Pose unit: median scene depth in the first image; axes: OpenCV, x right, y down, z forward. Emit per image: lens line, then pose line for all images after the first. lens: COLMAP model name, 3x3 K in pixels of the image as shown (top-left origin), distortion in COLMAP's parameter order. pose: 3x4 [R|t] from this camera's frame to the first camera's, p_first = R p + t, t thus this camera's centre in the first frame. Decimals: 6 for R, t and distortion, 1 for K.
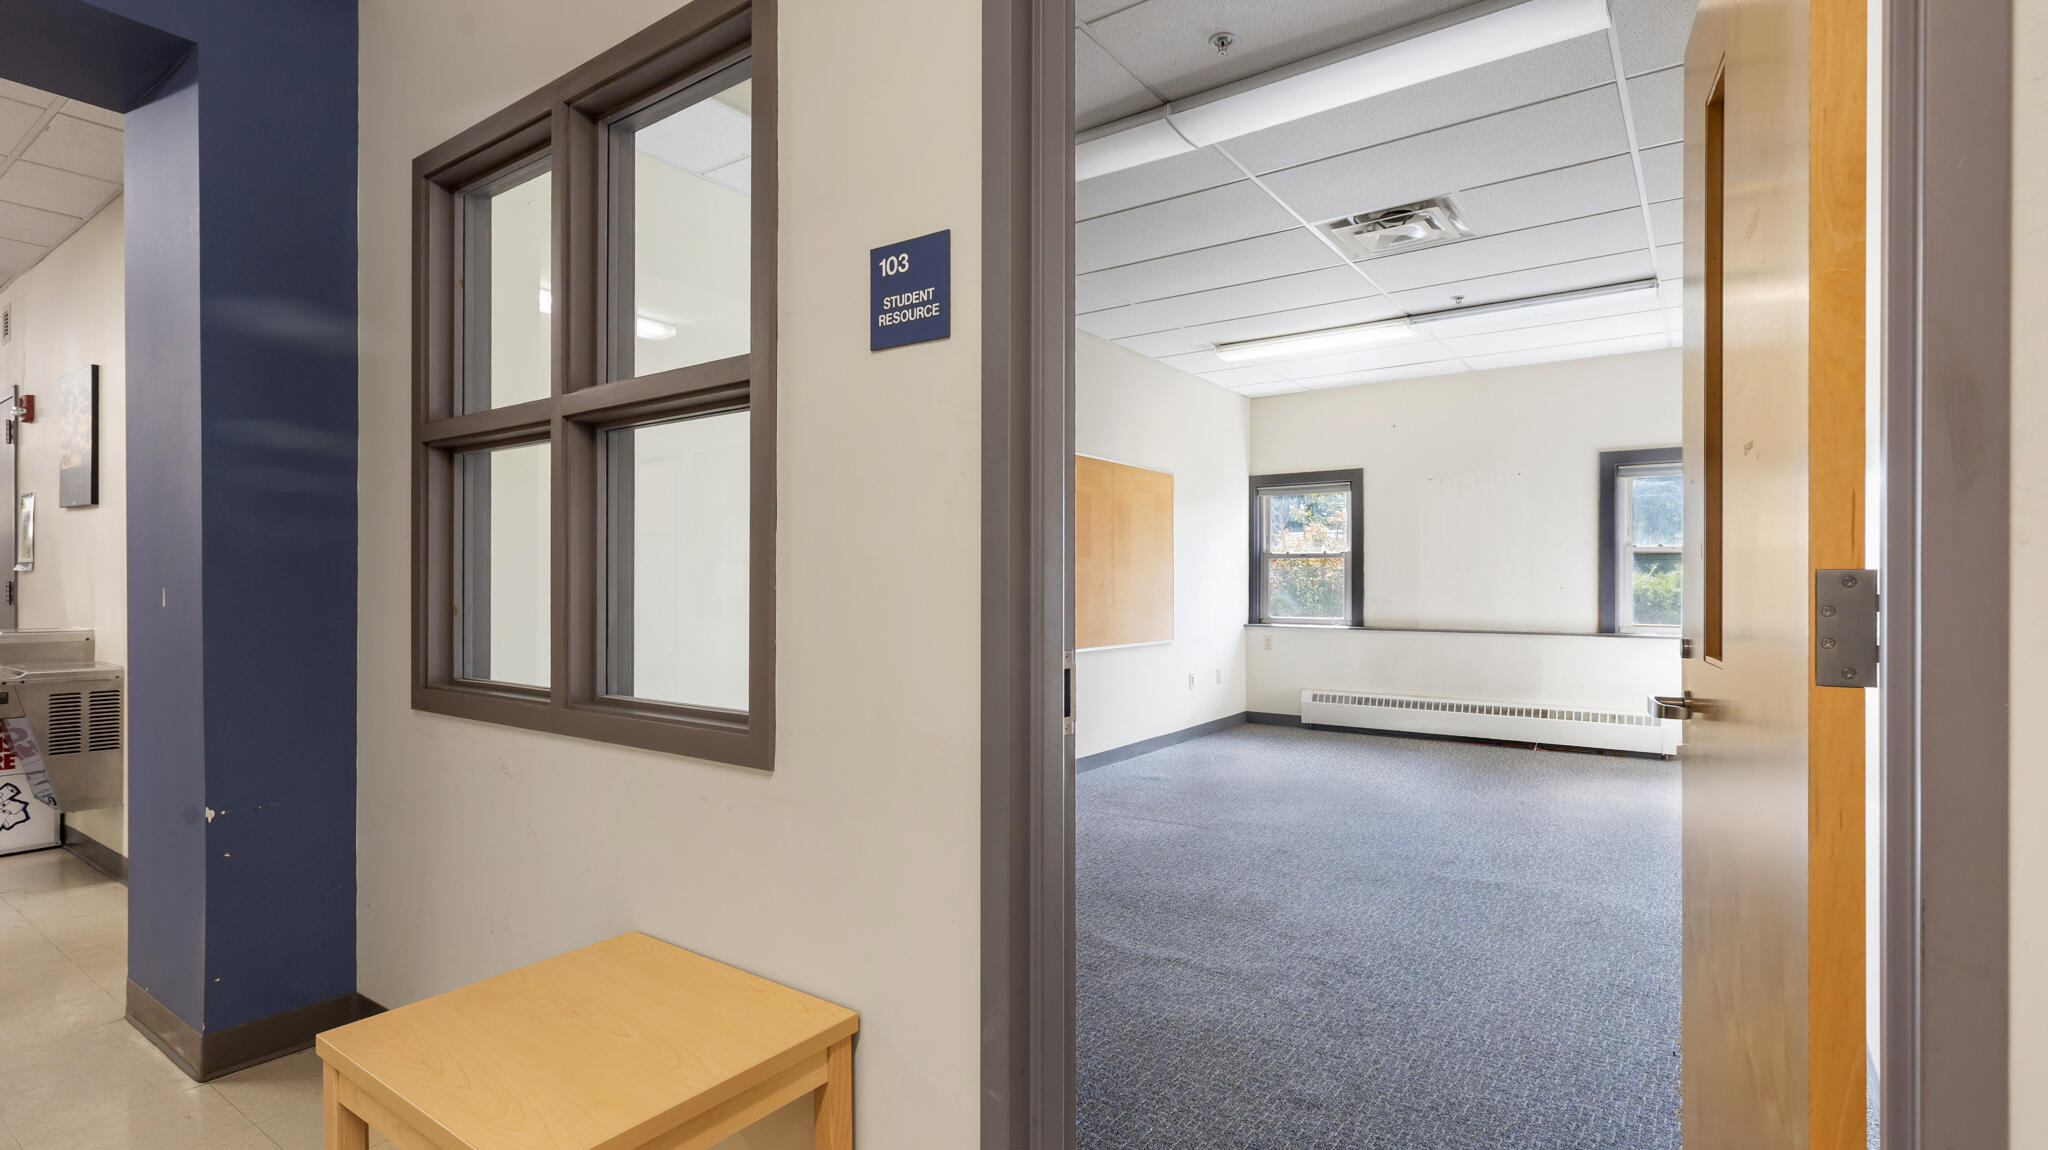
lens RADIAL K [[971.5, 0, 1024.0], [0, 971.5, 575.0], [0, 0, 1]] dist [-0.000779, 0.000006]
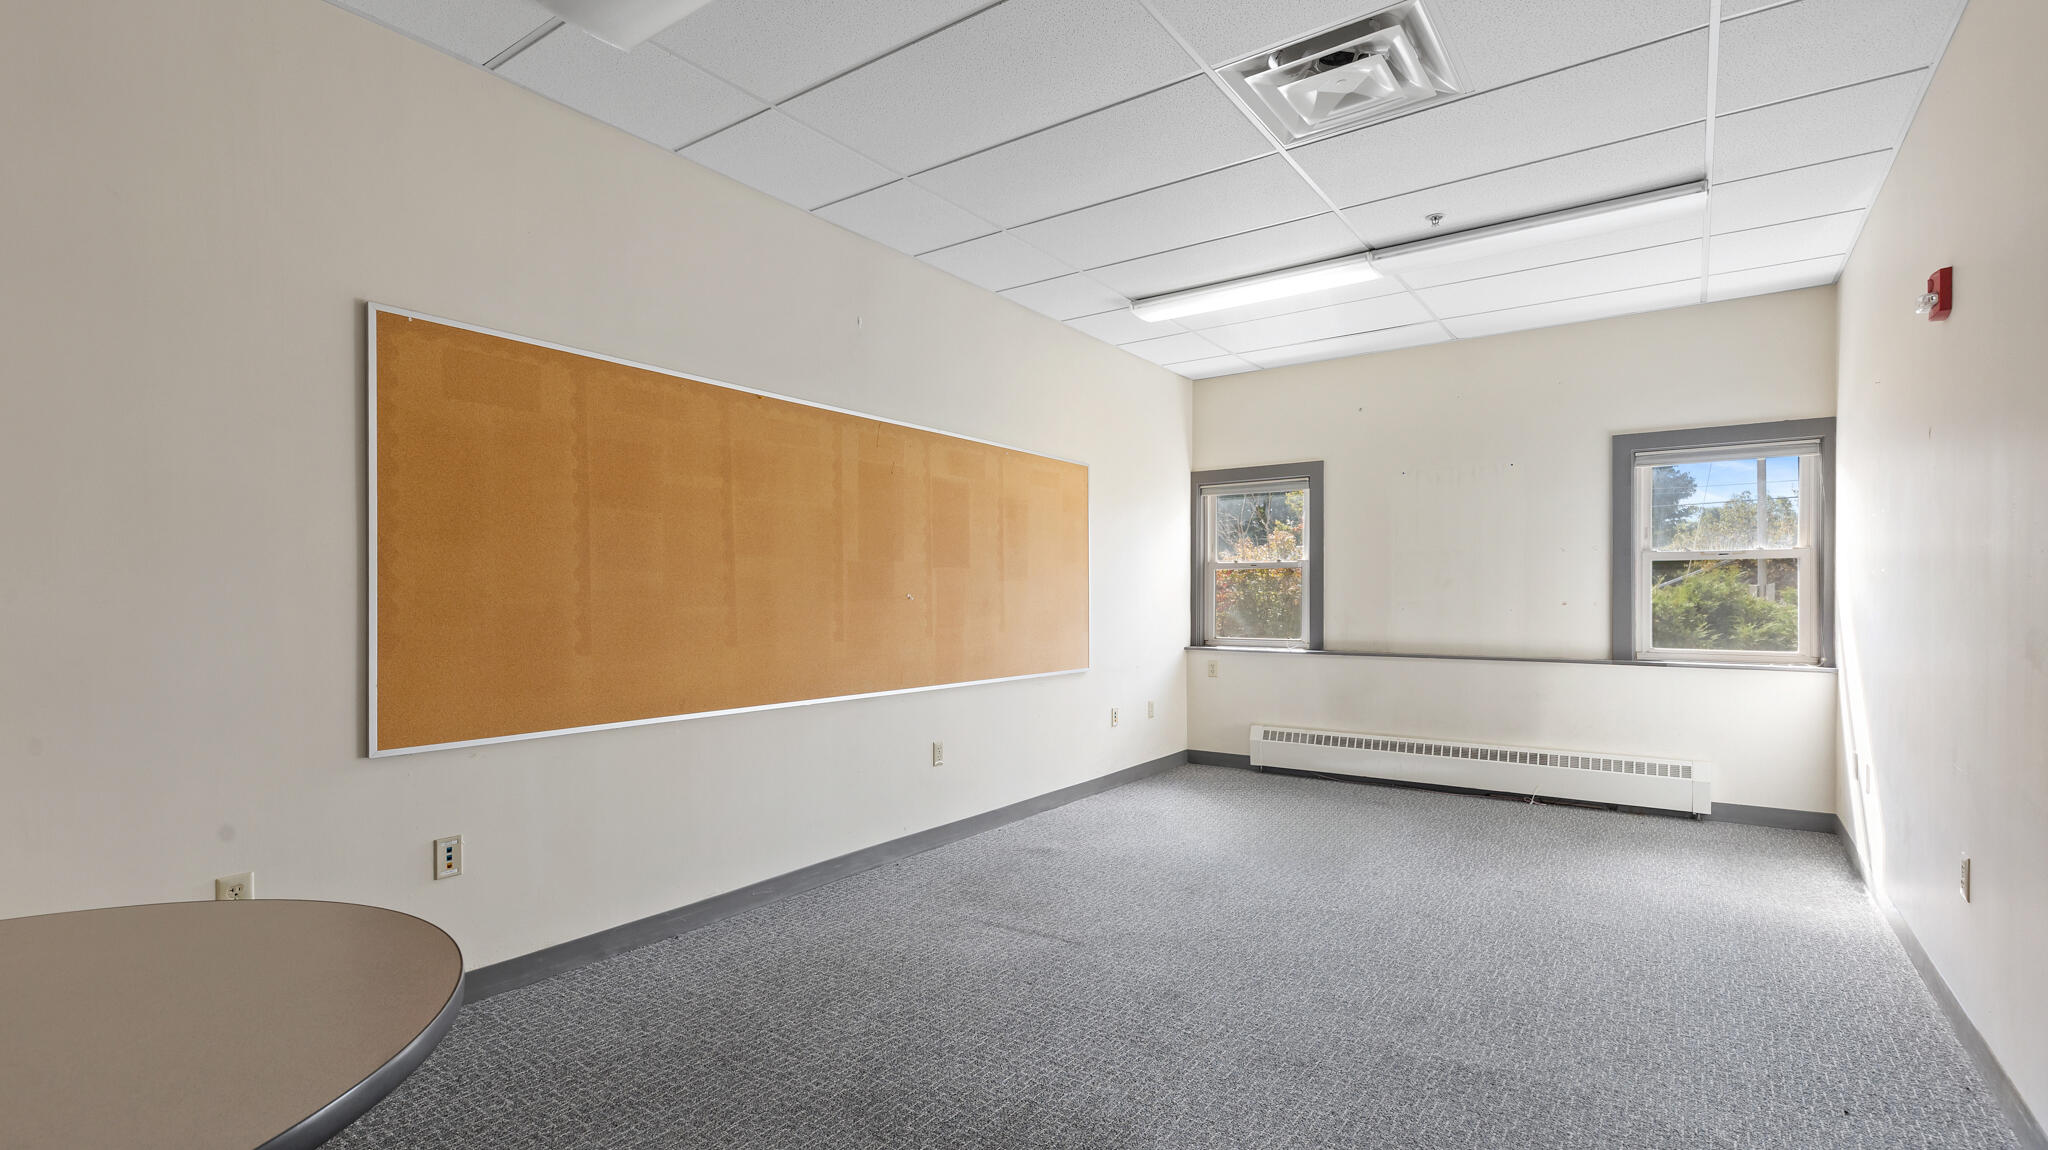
lens RADIAL K [[943.3, 0, 1016.4], [0, 943.3, 596.9], [0, 0, 1]] dist [0.000226, -0.000062]
pose [[0.999990, -0.002225, -0.003931, 0.099518], [0.002256, 0.999966, 0.007897, 0.000165], [0.003913, -0.007906, 0.999961, 0.212087]]
